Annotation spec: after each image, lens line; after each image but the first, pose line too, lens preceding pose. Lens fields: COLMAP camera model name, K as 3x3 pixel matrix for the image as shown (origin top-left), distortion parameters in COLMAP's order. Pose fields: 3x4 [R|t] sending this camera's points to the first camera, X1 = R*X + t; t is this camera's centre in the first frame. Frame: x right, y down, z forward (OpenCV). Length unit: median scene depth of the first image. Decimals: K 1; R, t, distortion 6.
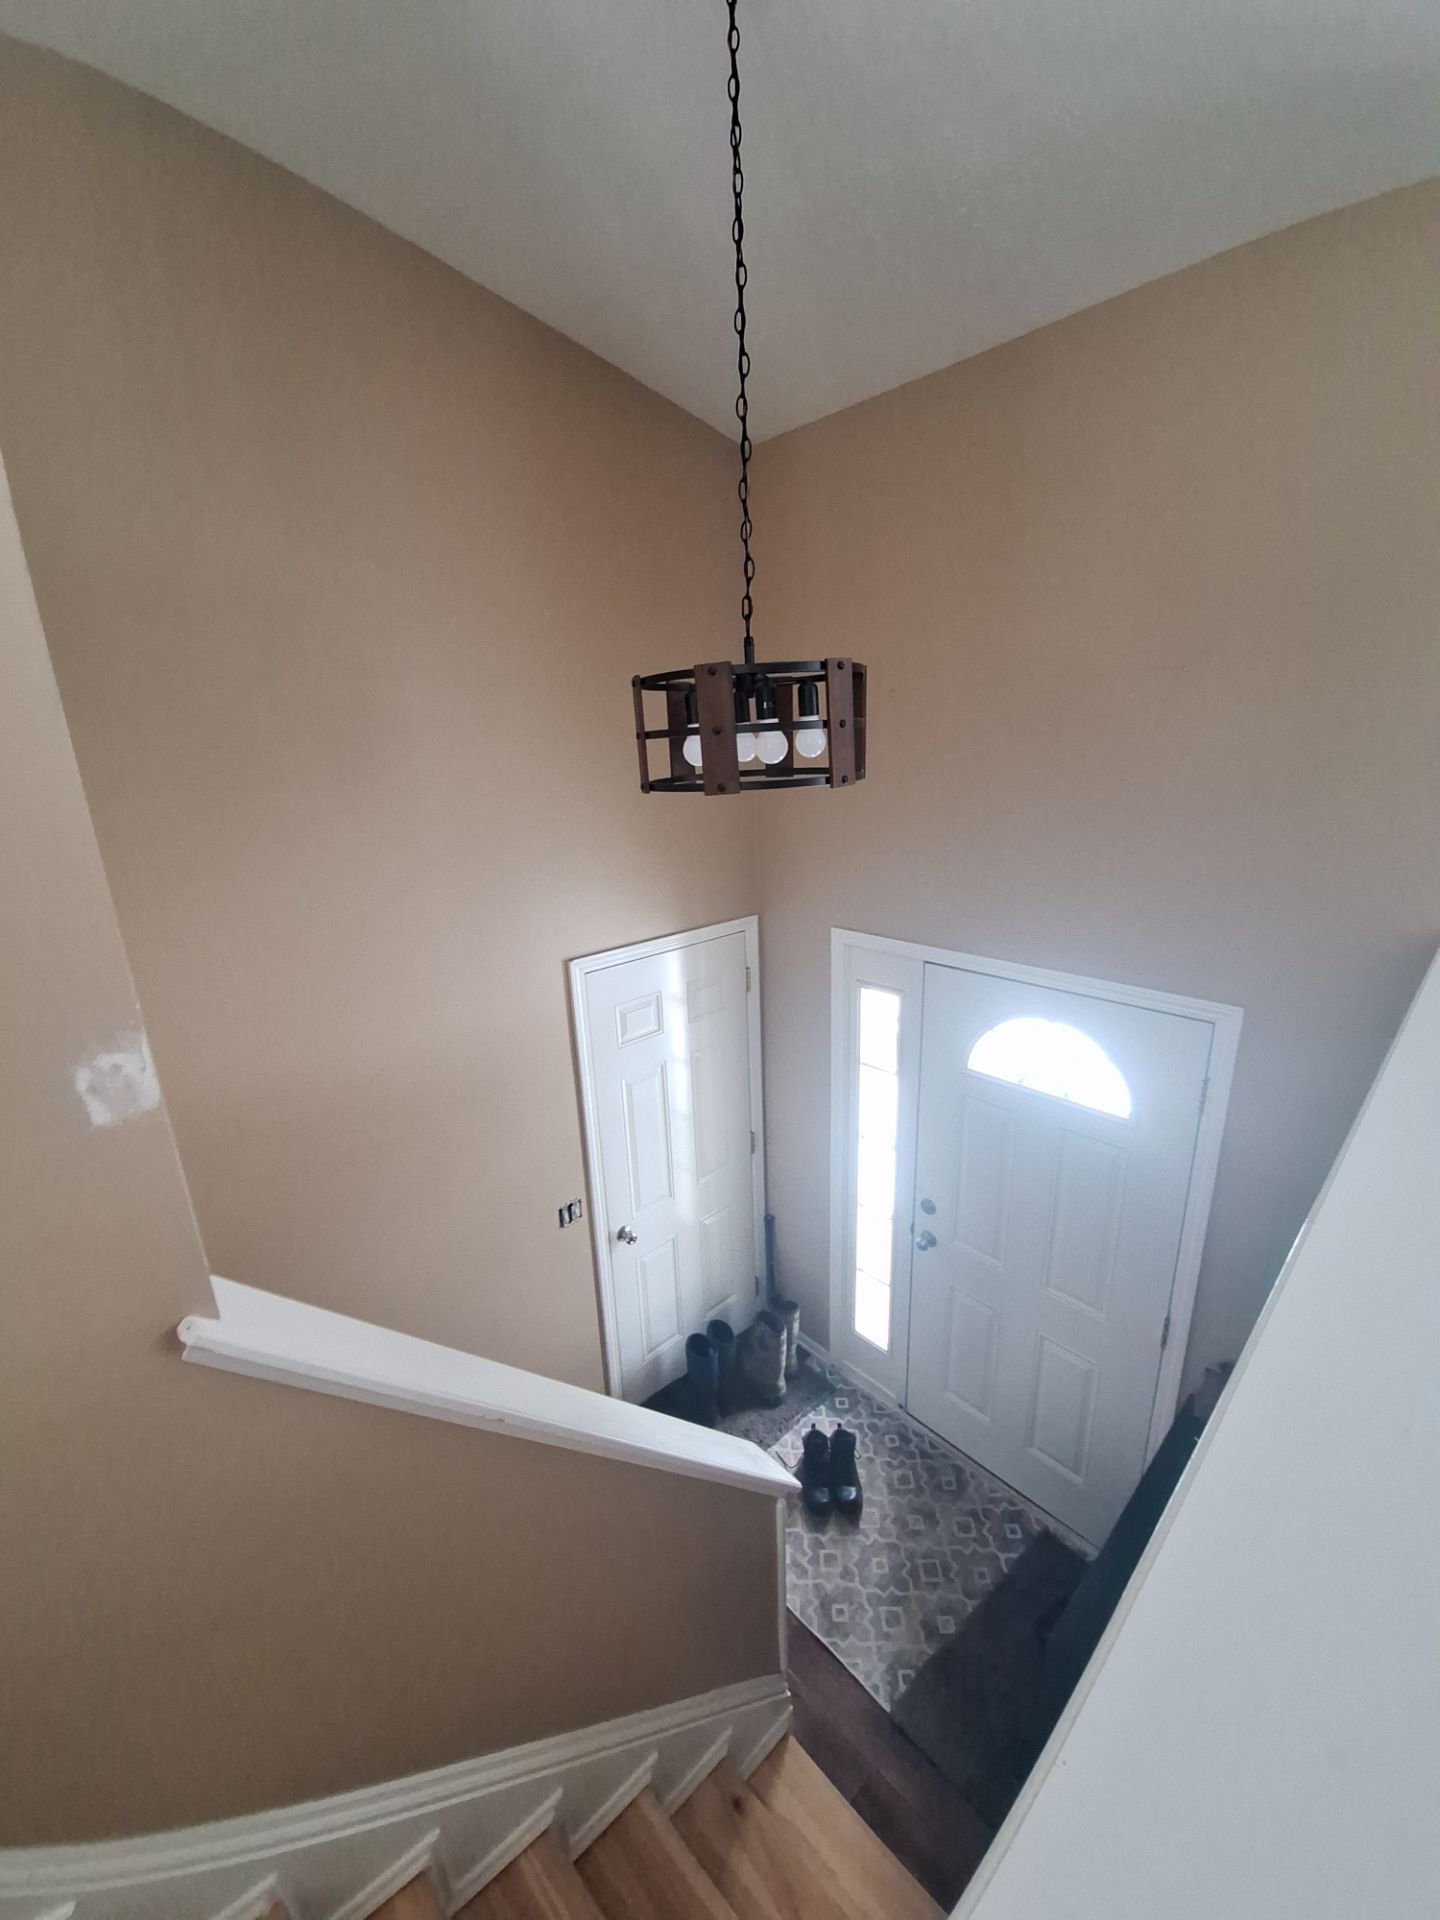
lens RADIAL K [[754.9, 0, 720.0], [0, 754.9, 960.0], [0, 0, 1]] dist [0.002262, -0.011705]
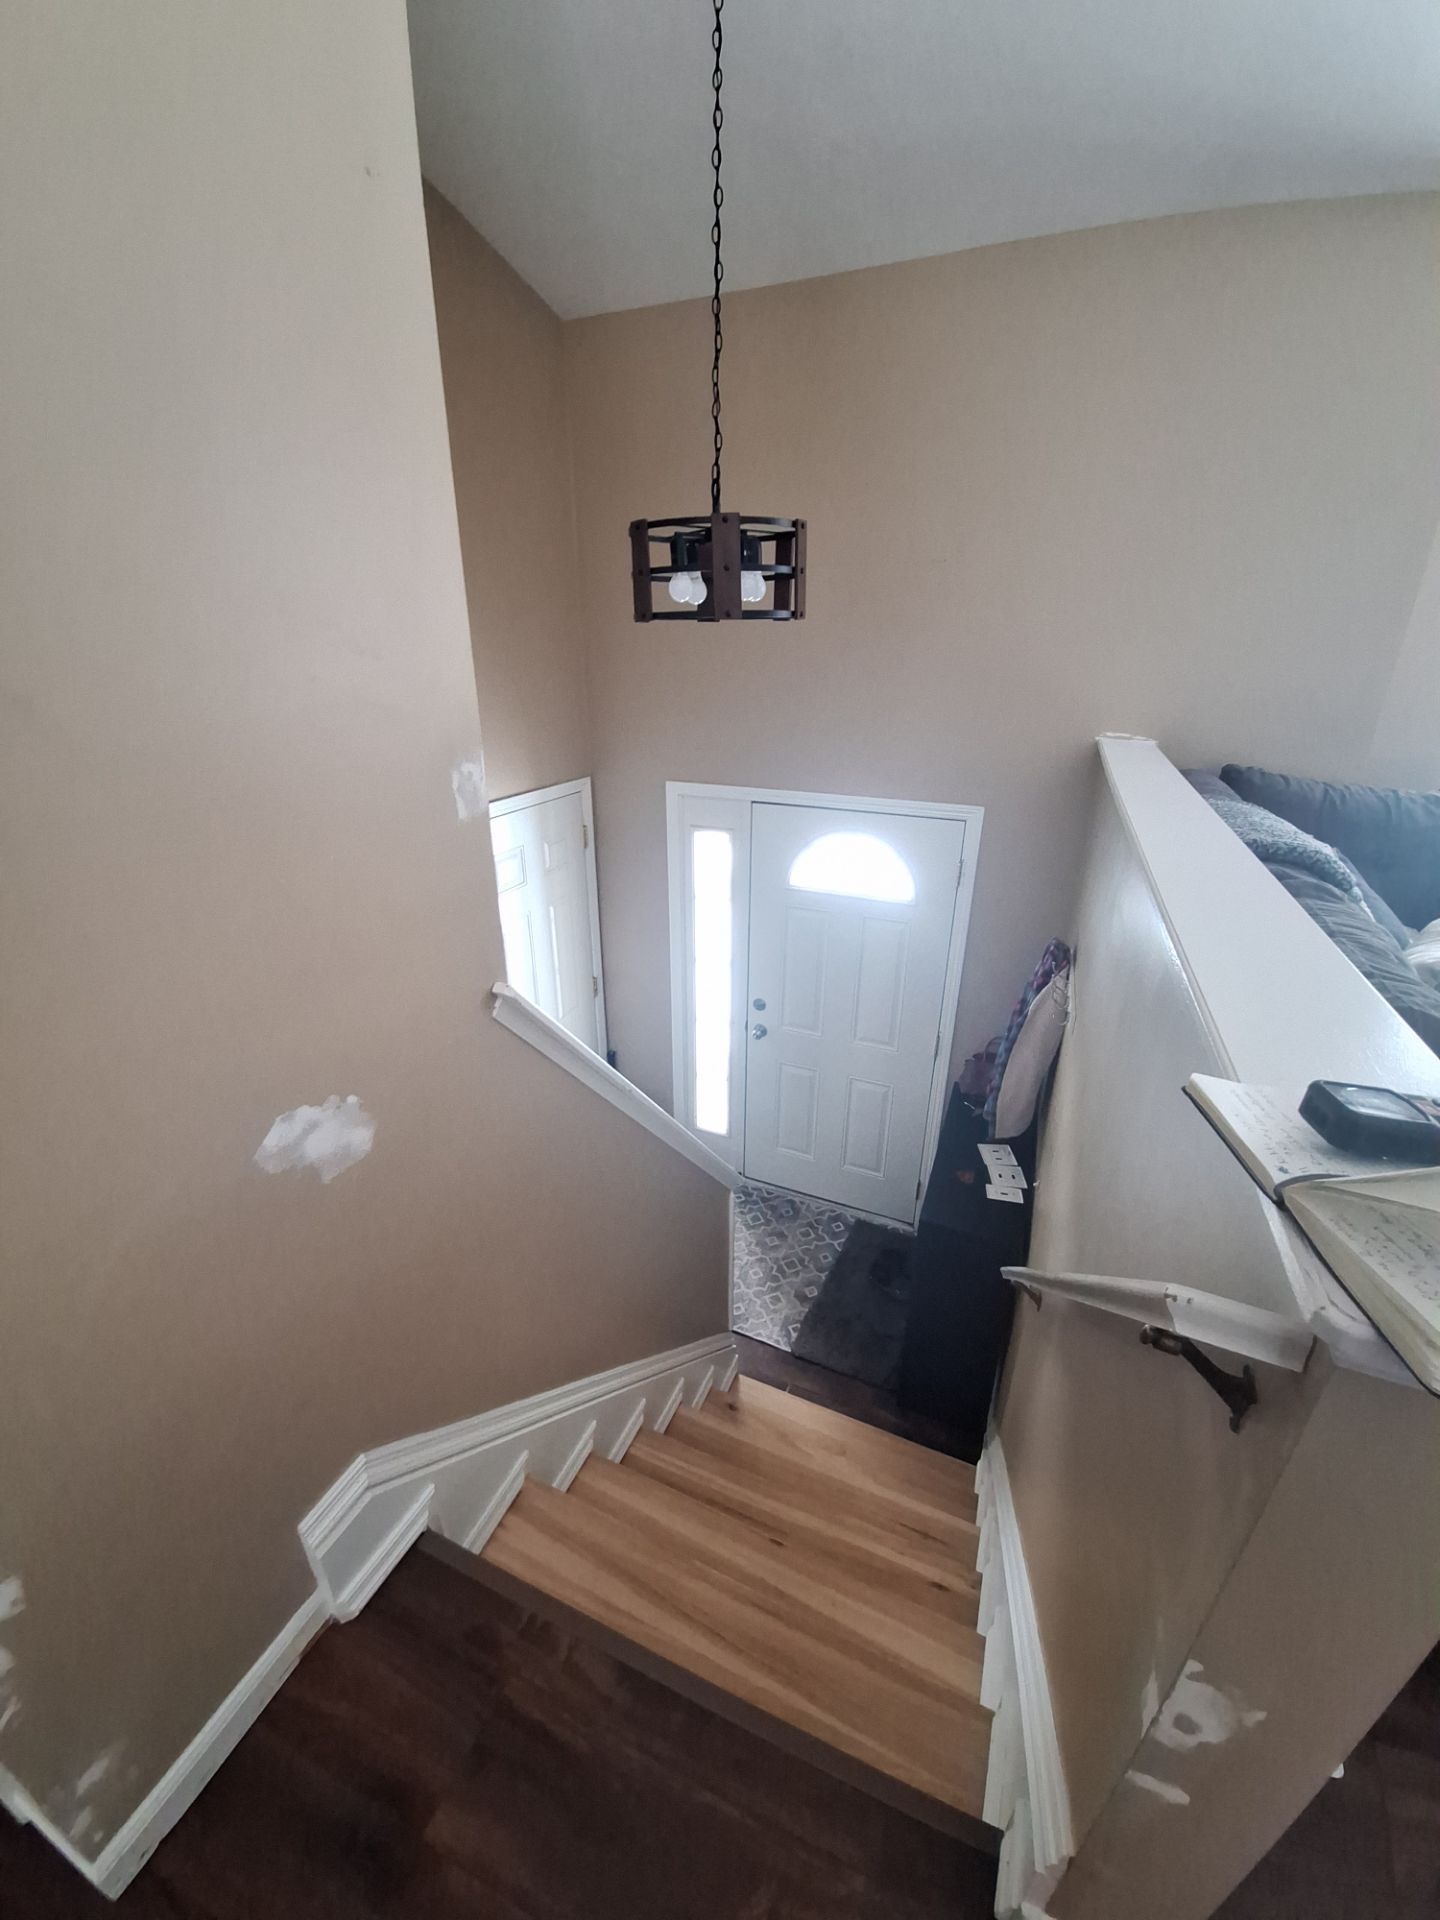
lens RADIAL K [[754.9, 0, 720.0], [0, 754.9, 960.0], [0, 0, 1]] dist [0.002262, -0.011705]
pose [[0.912455, -0.119767, 0.391257, -0.279515], [0.076494, 0.989275, 0.124434, 0.097061], [-0.401964, -0.083612, 0.911830, -0.117471]]
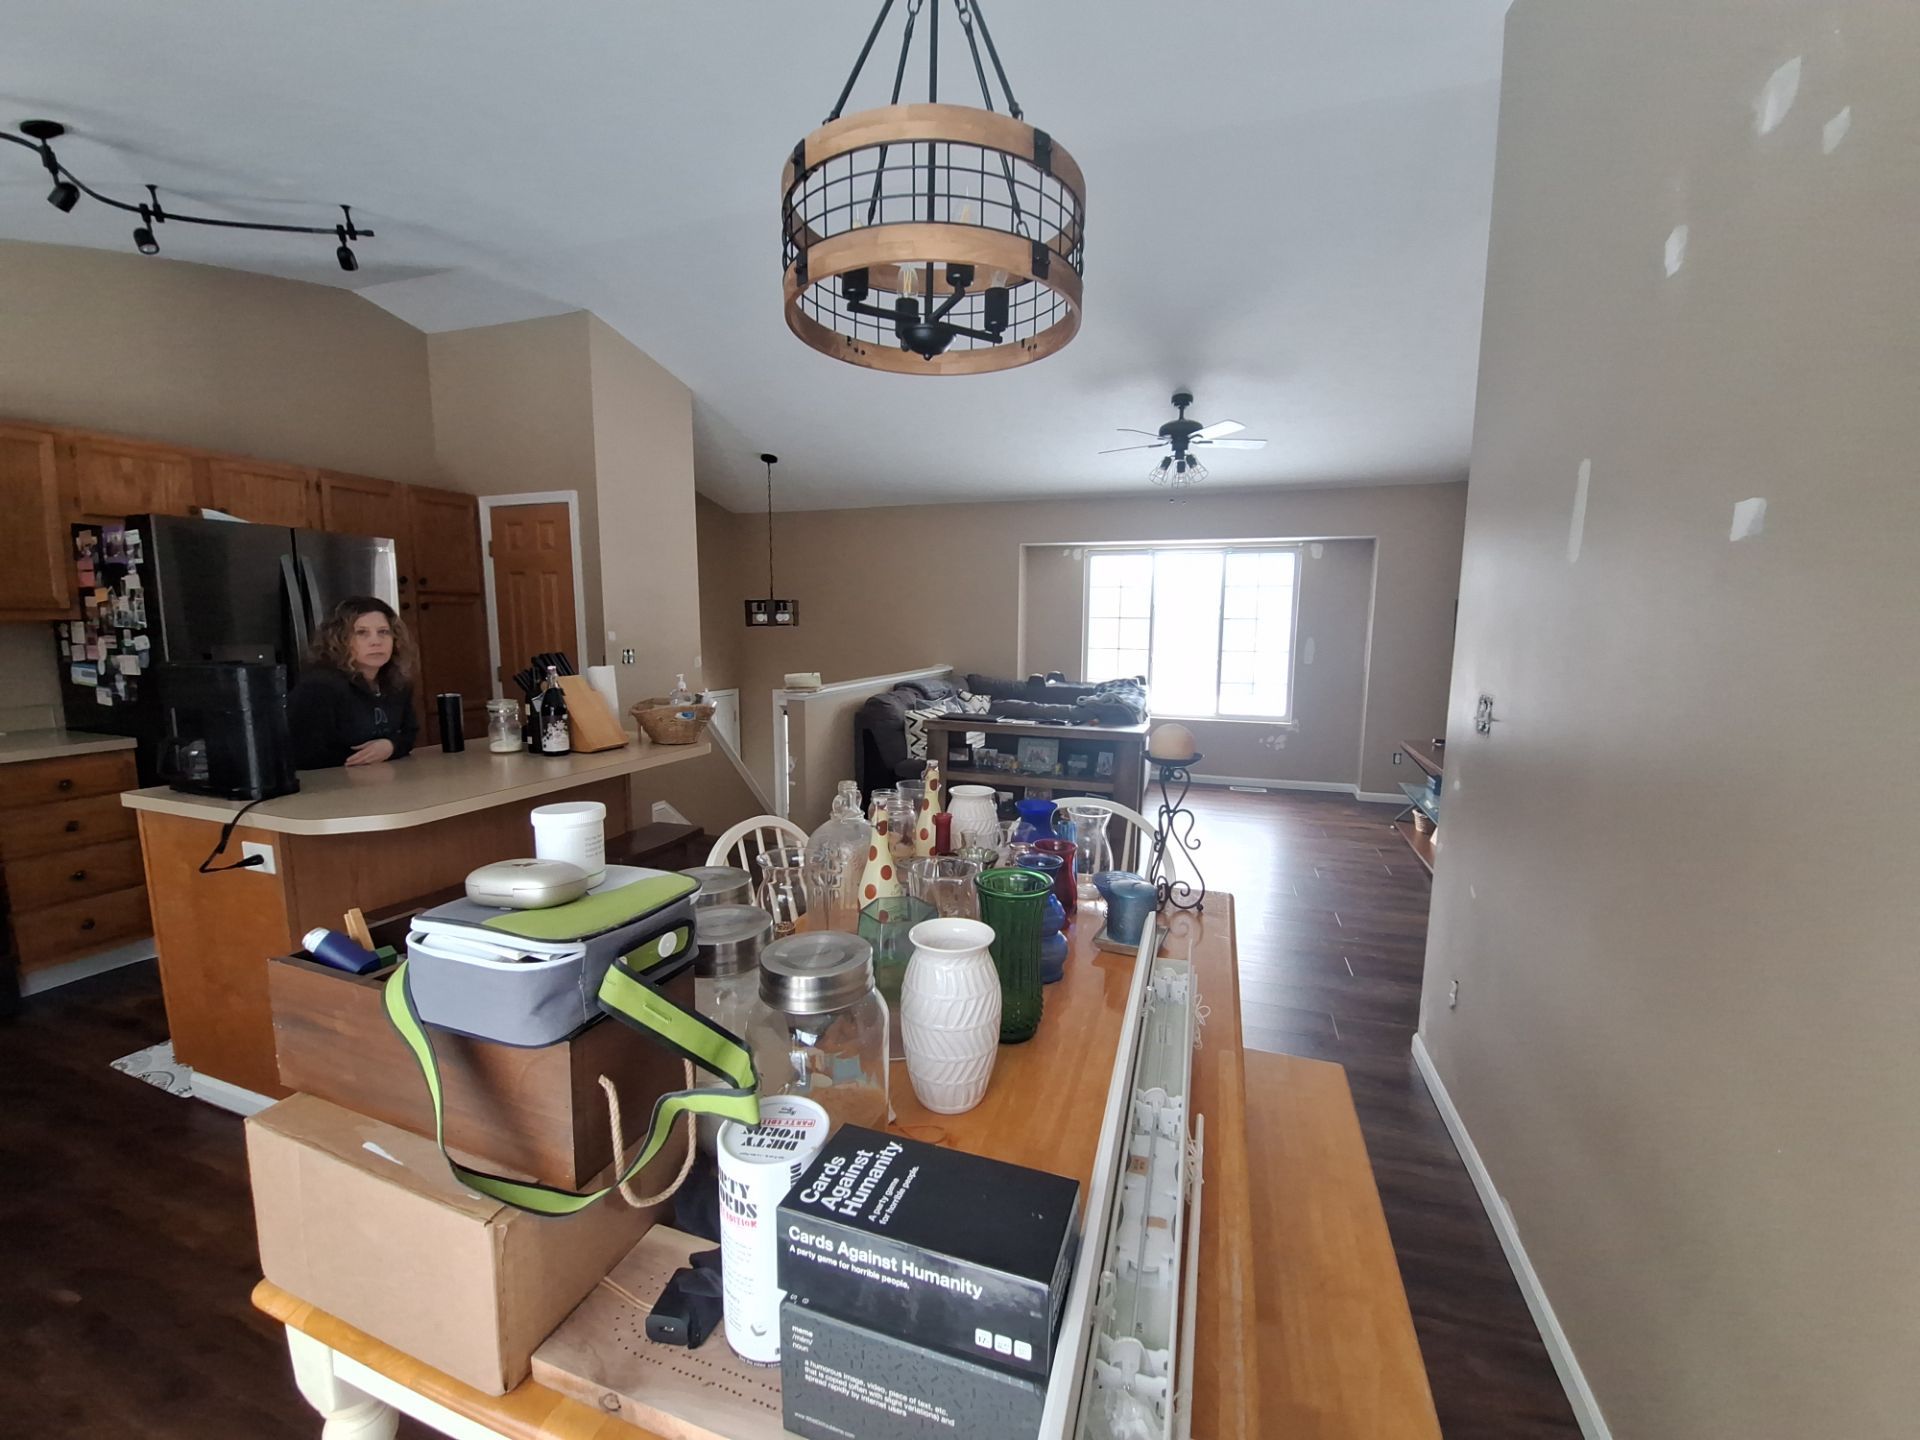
lens RADIAL K [[754.9, 0, 960.0], [0, 754.9, 720.0], [0, 0, 1]] dist [0.002262, -0.011705]
pose [[0.875737, -0.013835, 0.482590, -0.573225], [0.094991, 0.984988, -0.144138, 0.525149], [-0.473351, 0.172068, 0.863905, -1.608220]]
